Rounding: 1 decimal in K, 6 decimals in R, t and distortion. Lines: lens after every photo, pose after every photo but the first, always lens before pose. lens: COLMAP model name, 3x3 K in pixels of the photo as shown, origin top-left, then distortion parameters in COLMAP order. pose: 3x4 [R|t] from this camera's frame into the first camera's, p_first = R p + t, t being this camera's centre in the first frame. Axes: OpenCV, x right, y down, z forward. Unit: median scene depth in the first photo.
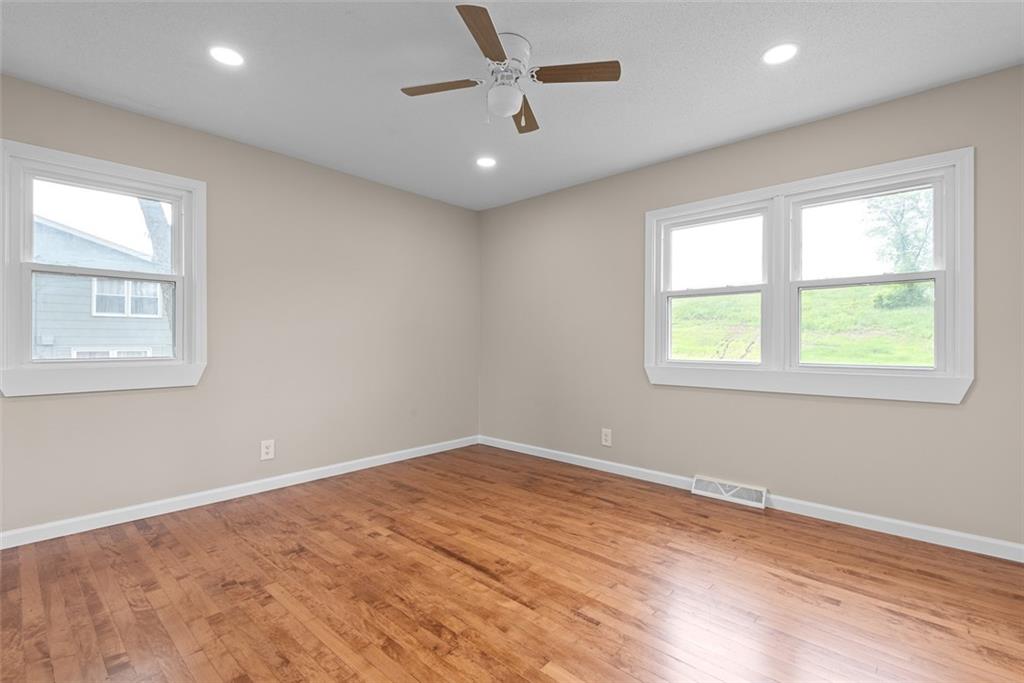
lens RADIAL K [[467.0, 0, 512.7], [0, 467.0, 341.7], [0, 0, 1]] dist [0.002532, -0.002038]
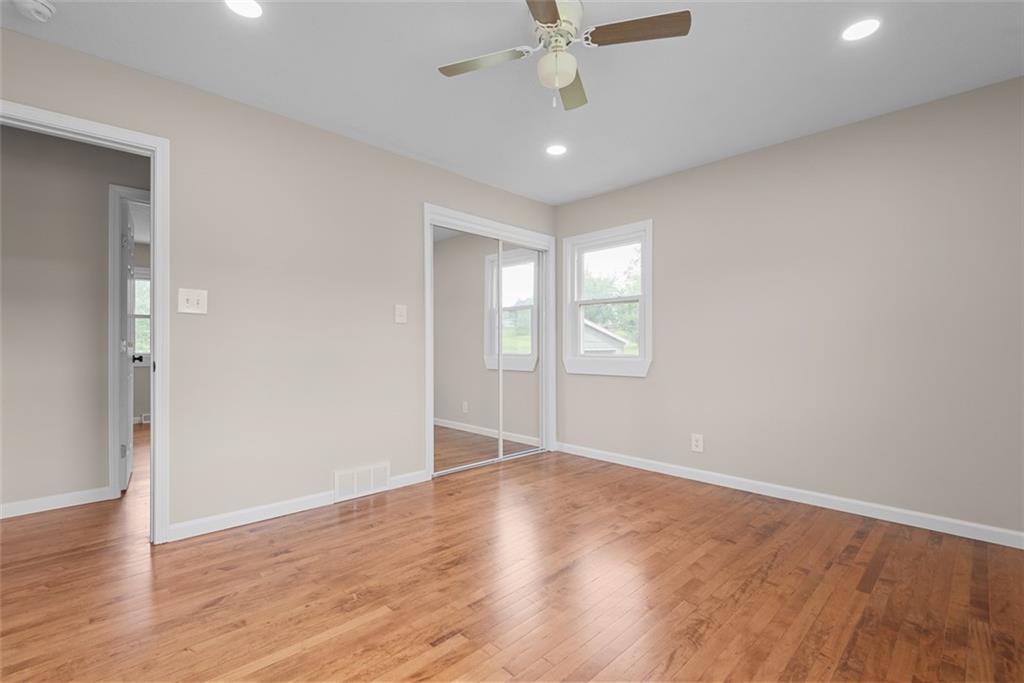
lens RADIAL K [[467.0, 0, 521.6], [0, 467.0, 339.0], [0, 0, 1]] dist [0.002532, -0.002038]
pose [[-0.042239, -0.009578, -0.999062, 0.699146], [-0.005562, 0.999941, -0.009351, 0.002008], [0.999092, 0.005161, -0.042290, 0.763911]]
